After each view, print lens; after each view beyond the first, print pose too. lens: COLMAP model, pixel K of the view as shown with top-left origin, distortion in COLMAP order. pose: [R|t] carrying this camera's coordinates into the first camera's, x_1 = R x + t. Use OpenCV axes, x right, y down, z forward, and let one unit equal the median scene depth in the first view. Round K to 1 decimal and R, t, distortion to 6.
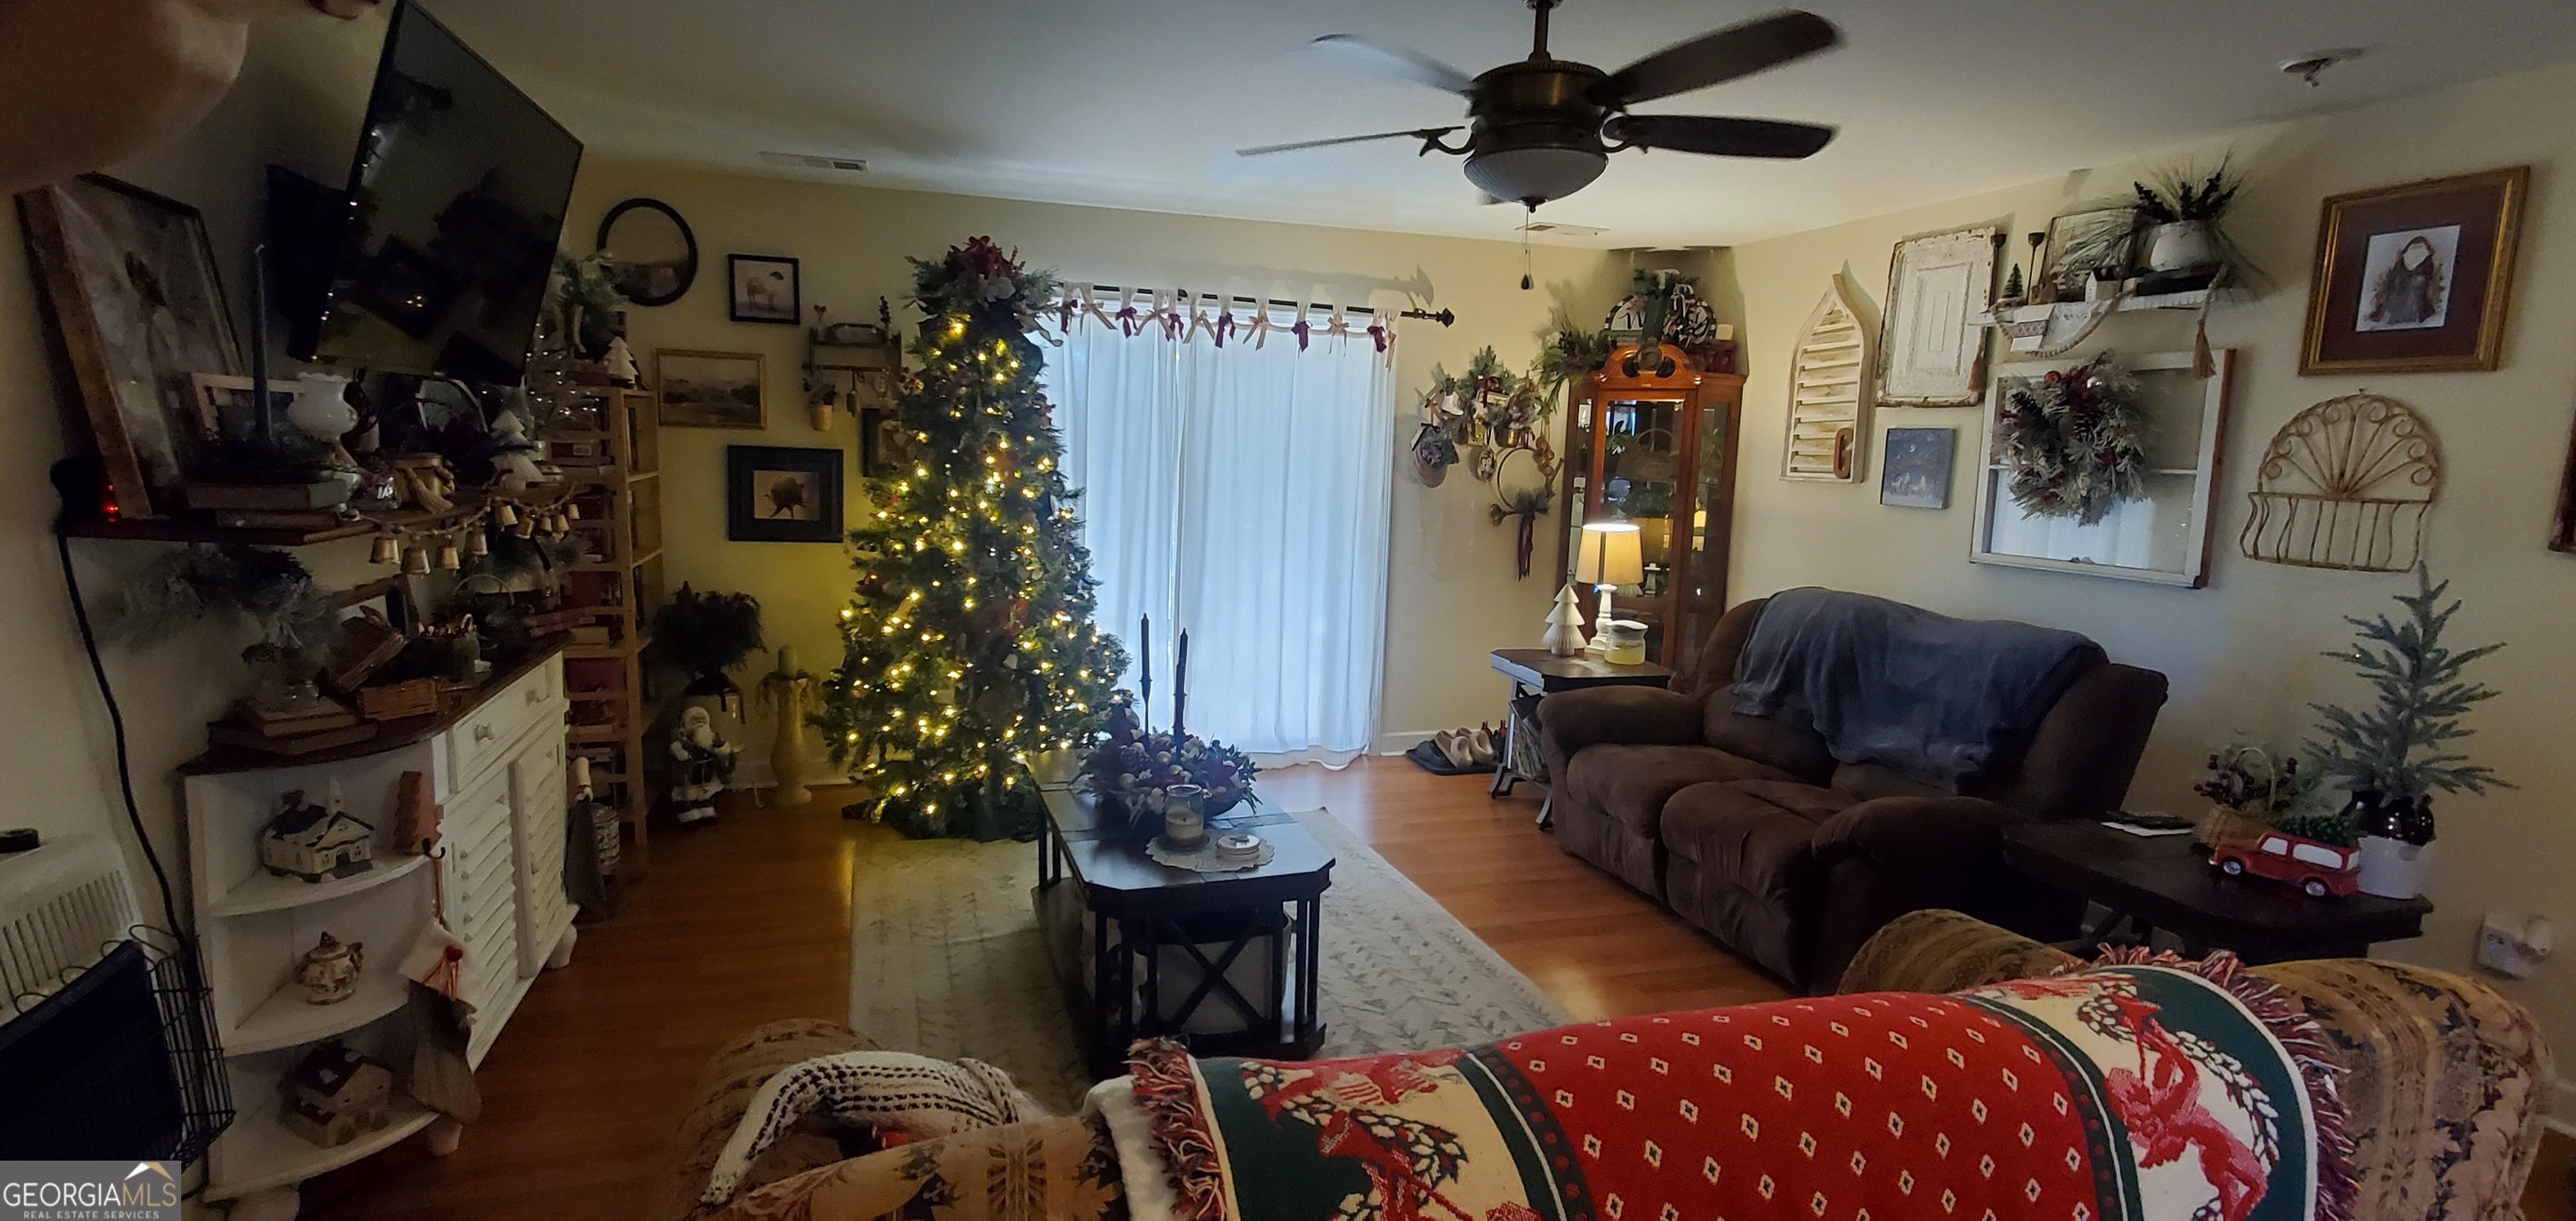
lens RADIAL K [[1215.7, 0, 1268.4], [0, 1215.7, 617.3], [0, 0, 1]] dist [-0.000503, 0.004141]
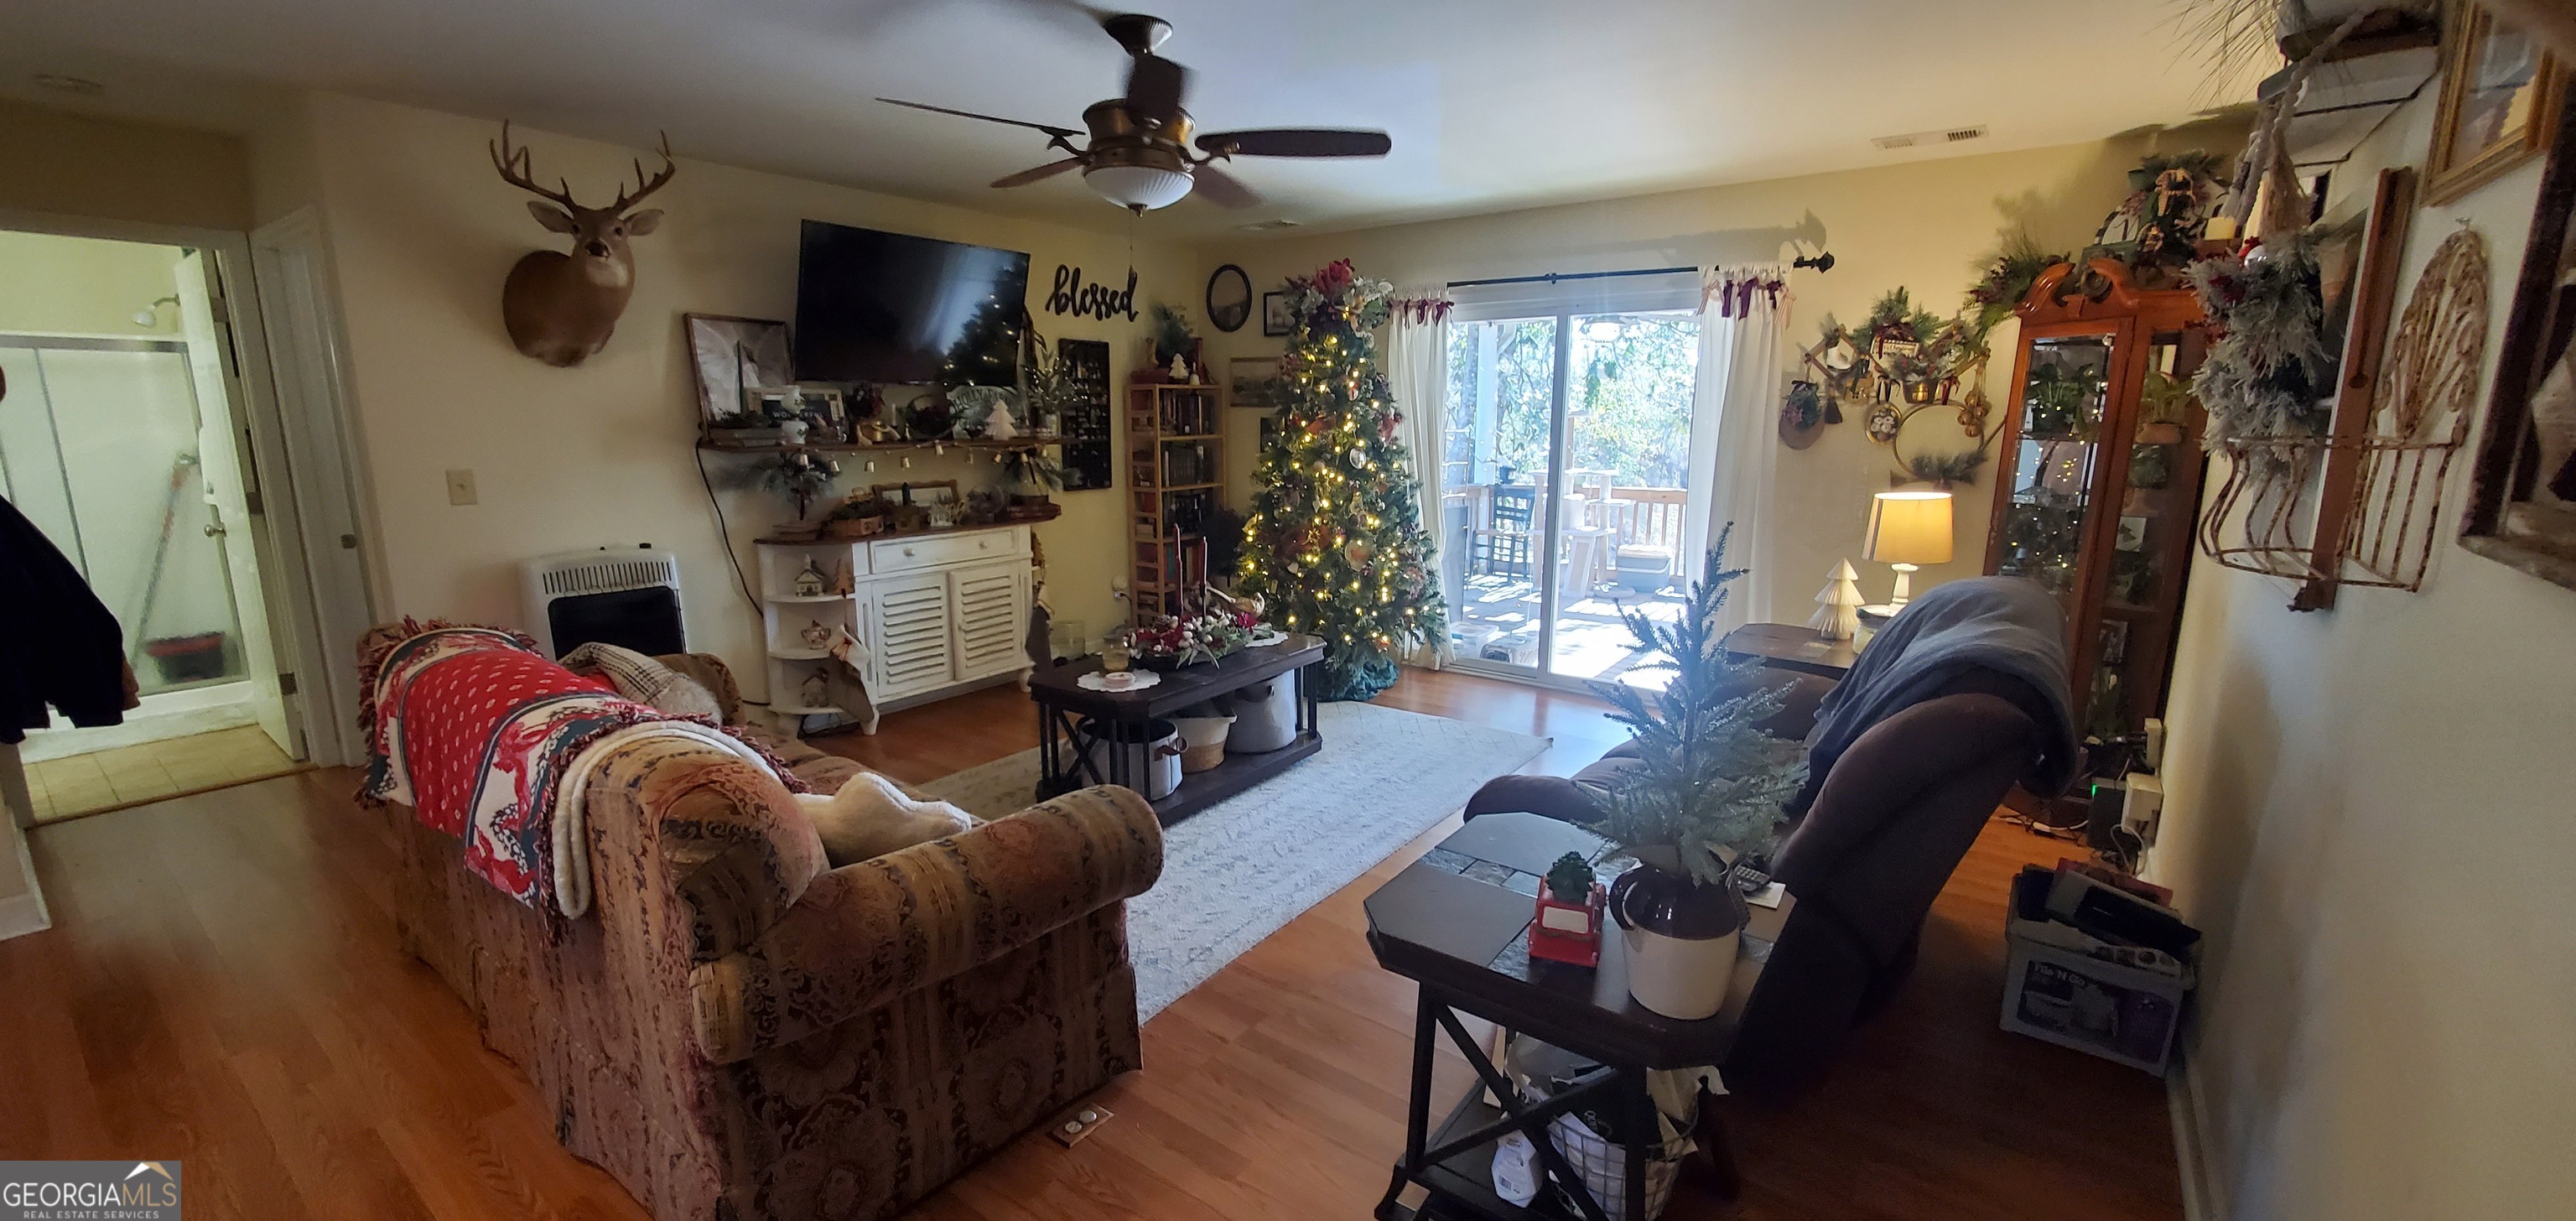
lens RADIAL K [[1024.3, 0, 1270.3], [0, 1024.3, 615.8], [0, 0, 1]] dist [0.001328, -0.000366]
pose [[0.584232, 0.133064, -0.800604, 0.726692], [-0.101923, 0.990687, 0.090279, -0.012832], [0.805161, 0.028856, 0.592354, 0.277860]]
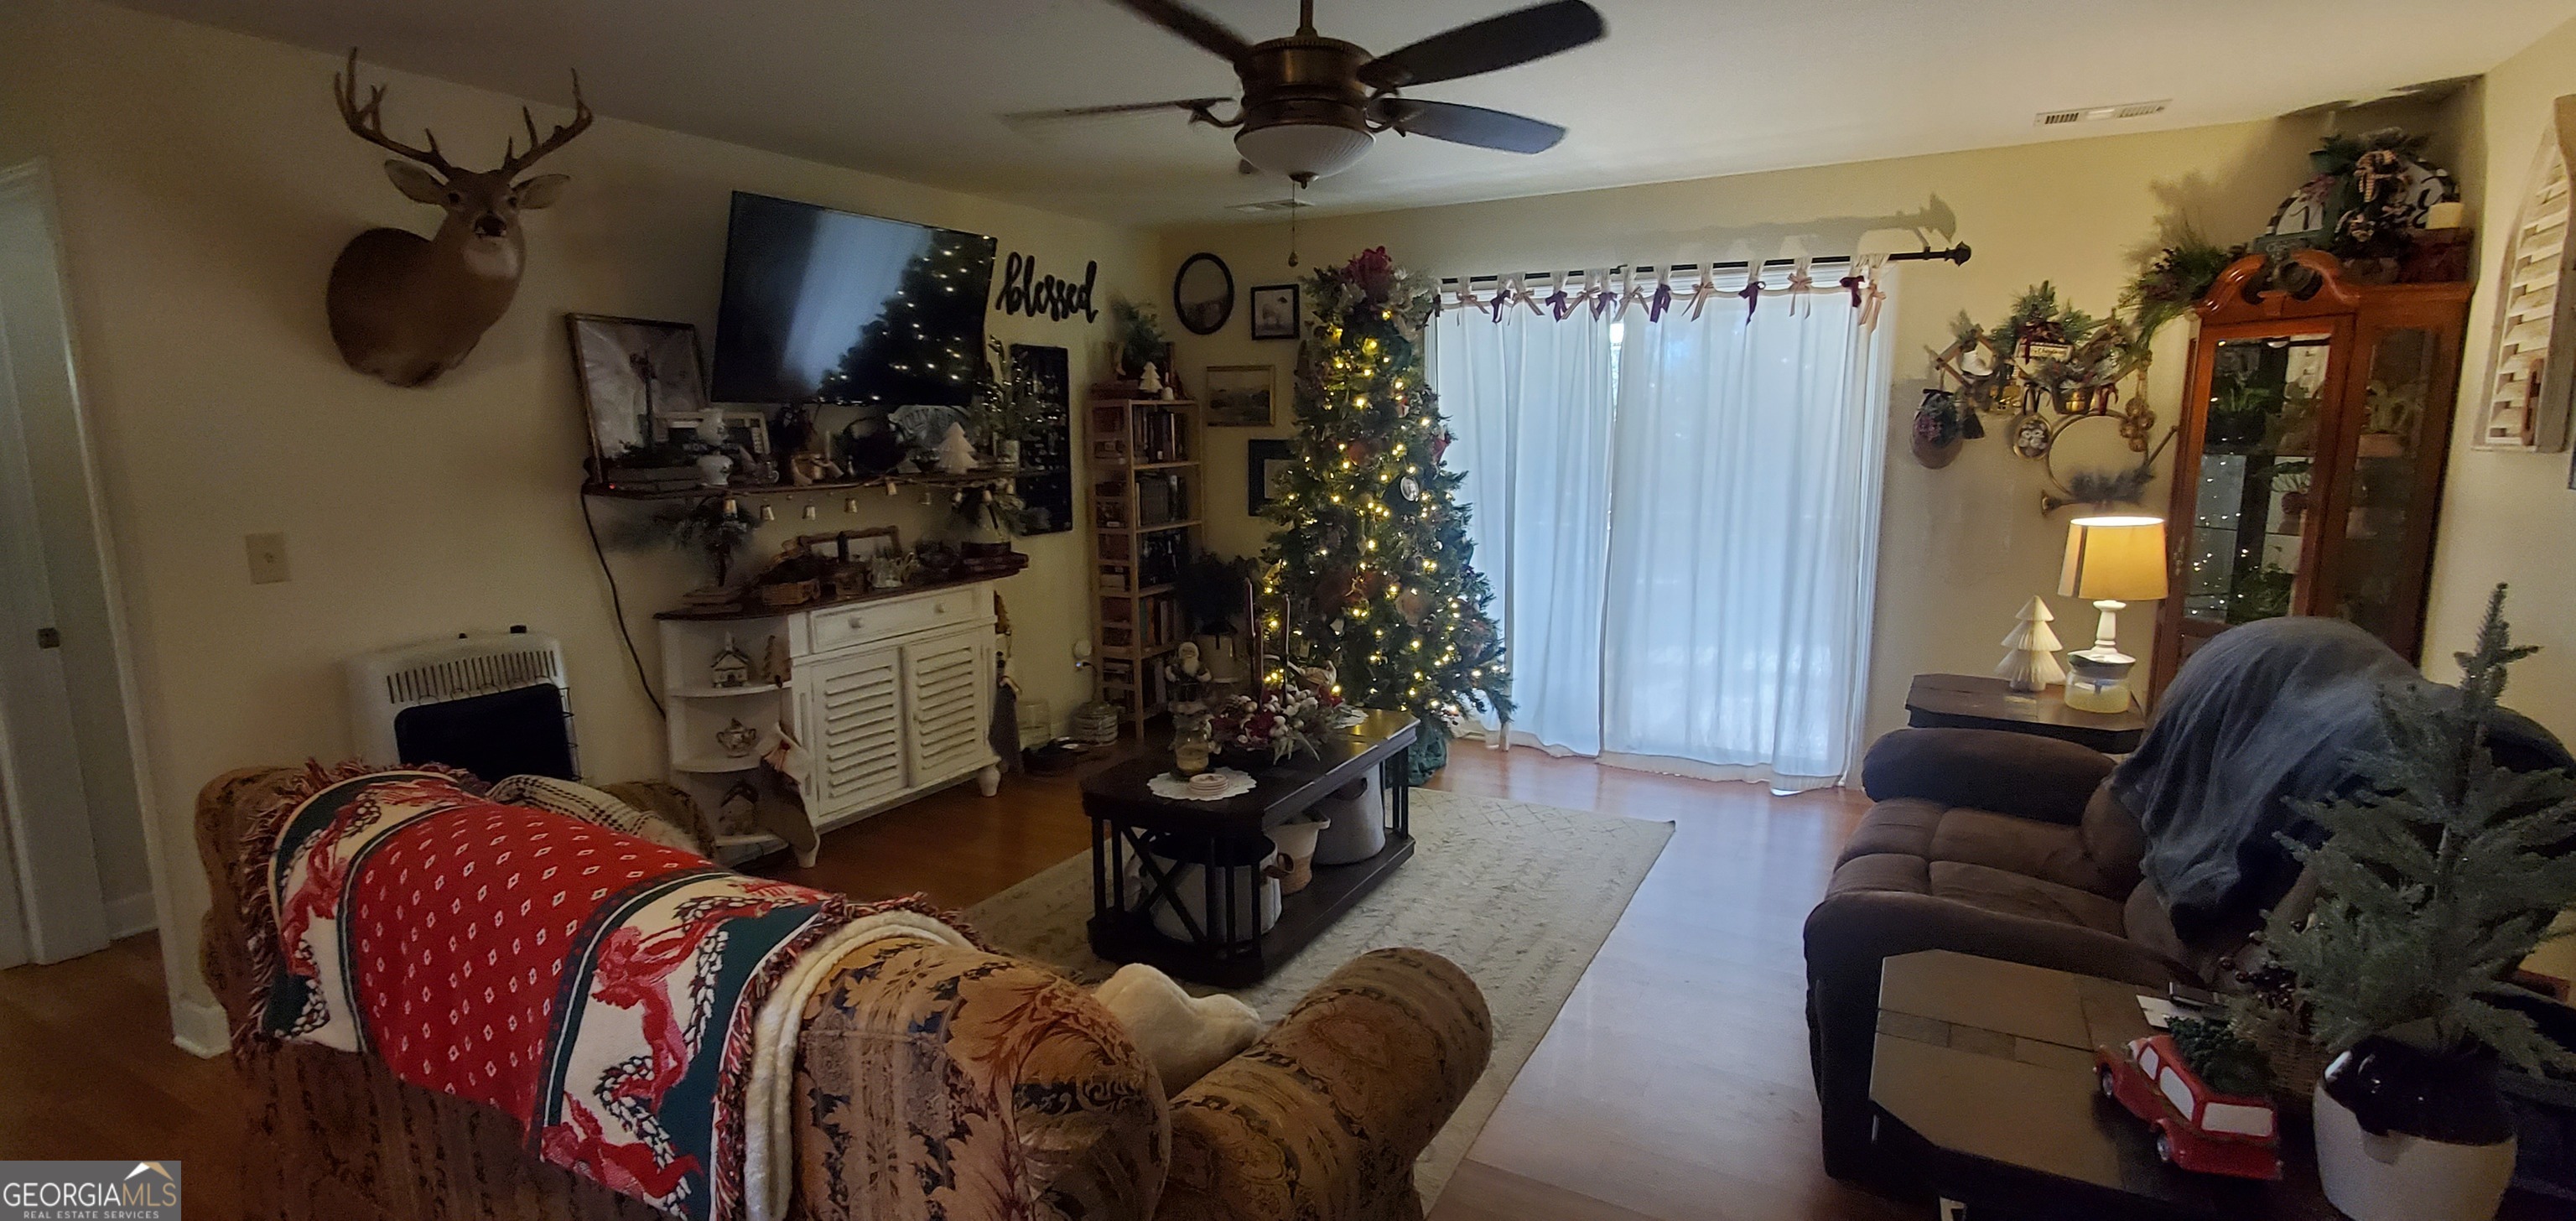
lens RADIAL K [[1215.7, 0, 1267.8], [0, 1215.7, 617.0], [0, 0, 1]] dist [-0.000503, 0.004141]
pose [[0.686844, 0.078305, -0.722574, 0.559669], [-0.073841, 0.996553, 0.037806, -0.009072], [0.723044, 0.027389, 0.690259, 0.171167]]
